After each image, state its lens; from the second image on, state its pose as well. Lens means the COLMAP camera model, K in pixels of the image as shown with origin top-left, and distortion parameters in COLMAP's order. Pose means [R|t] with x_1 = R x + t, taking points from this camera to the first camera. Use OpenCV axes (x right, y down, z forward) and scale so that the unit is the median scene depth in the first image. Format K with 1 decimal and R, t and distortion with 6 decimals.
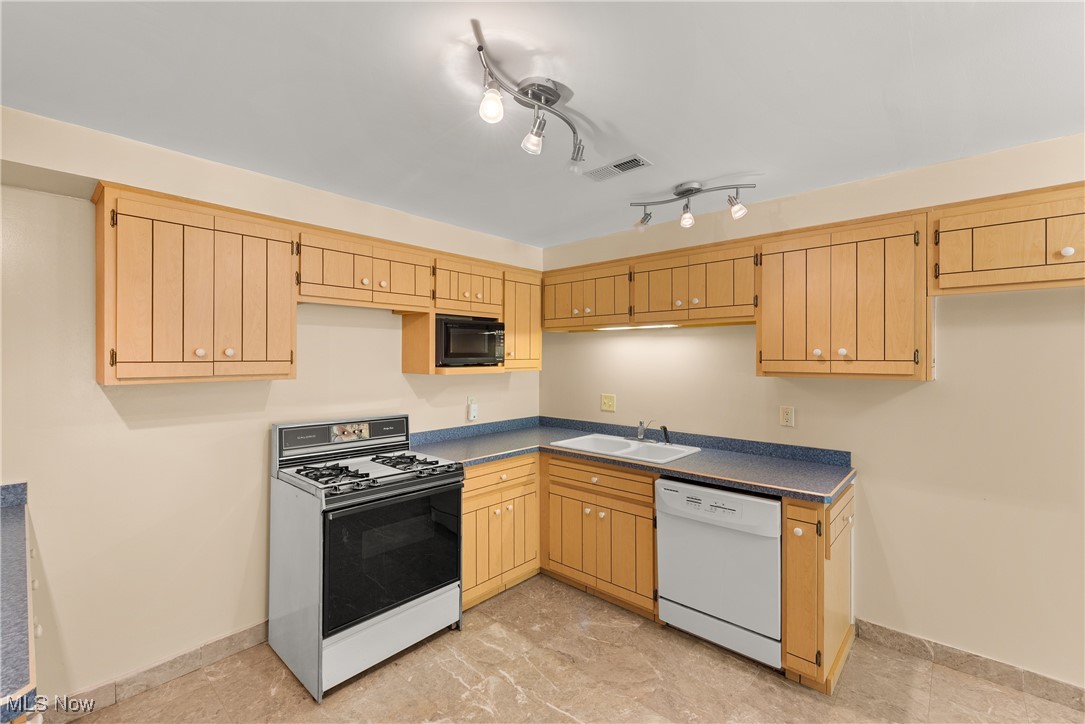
lens RADIAL K [[451.4, 0, 545.0], [0, 451.4, 356.3], [0, 0, 1]] dist [0.008017, -0.001520]
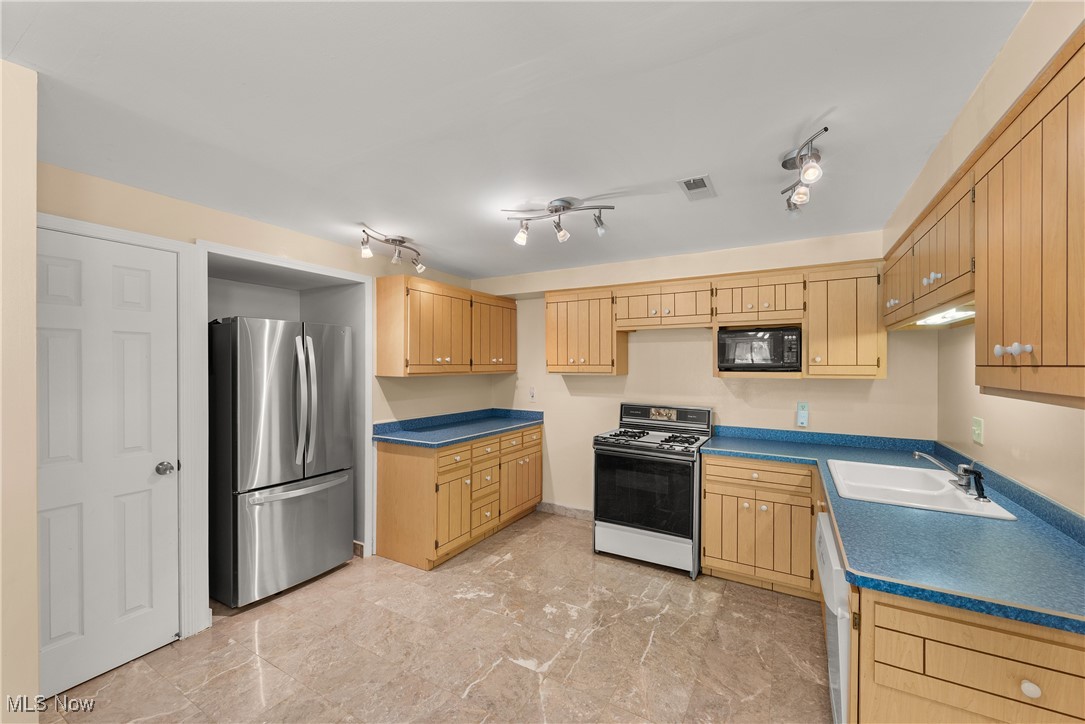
lens RADIAL K [[427.6, 0, 546.3], [0, 427.6, 365.2], [0, 0, 1]] dist [0.006153, 0.000332]
pose [[0.230400, 0.002637, -0.973093, 0.834901], [0.000833, 0.999995, 0.002907, 0.005042], [0.973096, -0.001480, 0.230396, 0.317490]]
